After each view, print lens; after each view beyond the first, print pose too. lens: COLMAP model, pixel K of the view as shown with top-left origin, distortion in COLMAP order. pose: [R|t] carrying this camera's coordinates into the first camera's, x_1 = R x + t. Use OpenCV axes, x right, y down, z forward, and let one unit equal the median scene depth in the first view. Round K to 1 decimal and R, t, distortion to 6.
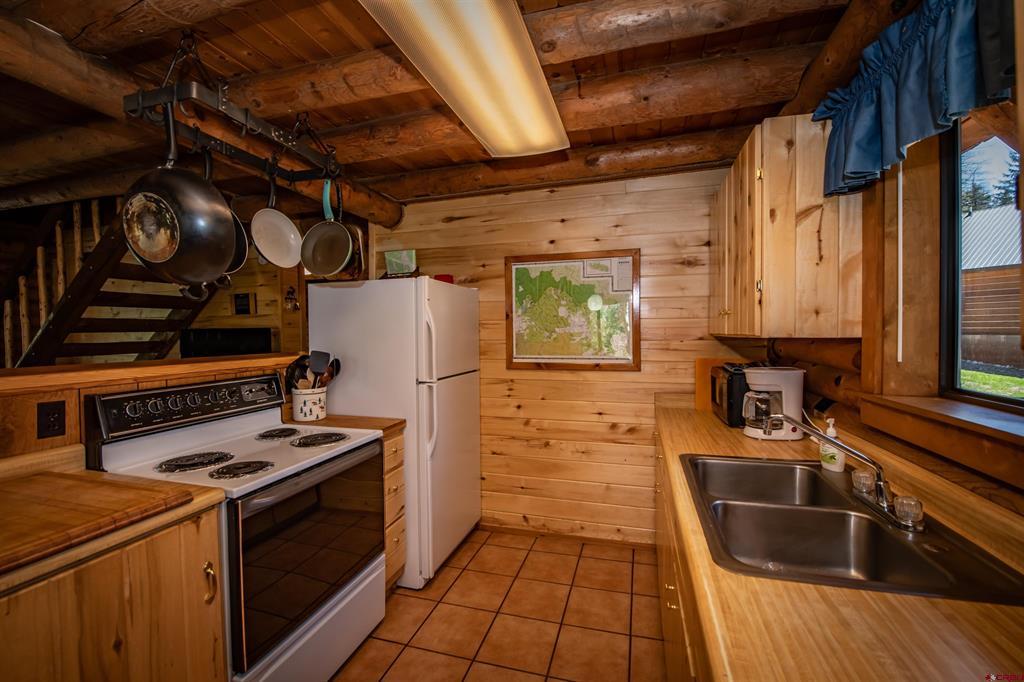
lens RADIAL K [[419.4, 0, 513.3], [0, 419.4, 339.7], [0, 0, 1]] dist [-0.016274, -0.001553]
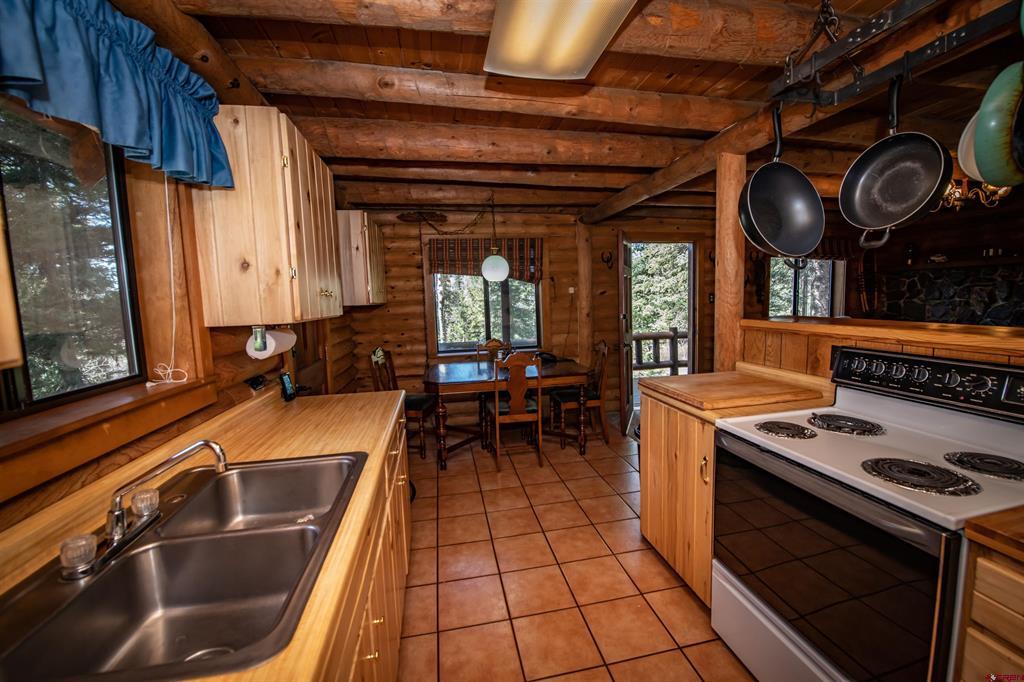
lens RADIAL K [[405.9, 0, 513.5], [0, 405.9, 338.0], [0, 0, 1]] dist [-0.017026, -0.002004]
pose [[-0.888992, 0.074477, -0.451826, 0.362895], [0.022899, 0.992681, 0.118574, -0.048605], [0.457350, 0.095065, -0.884191, 1.433144]]
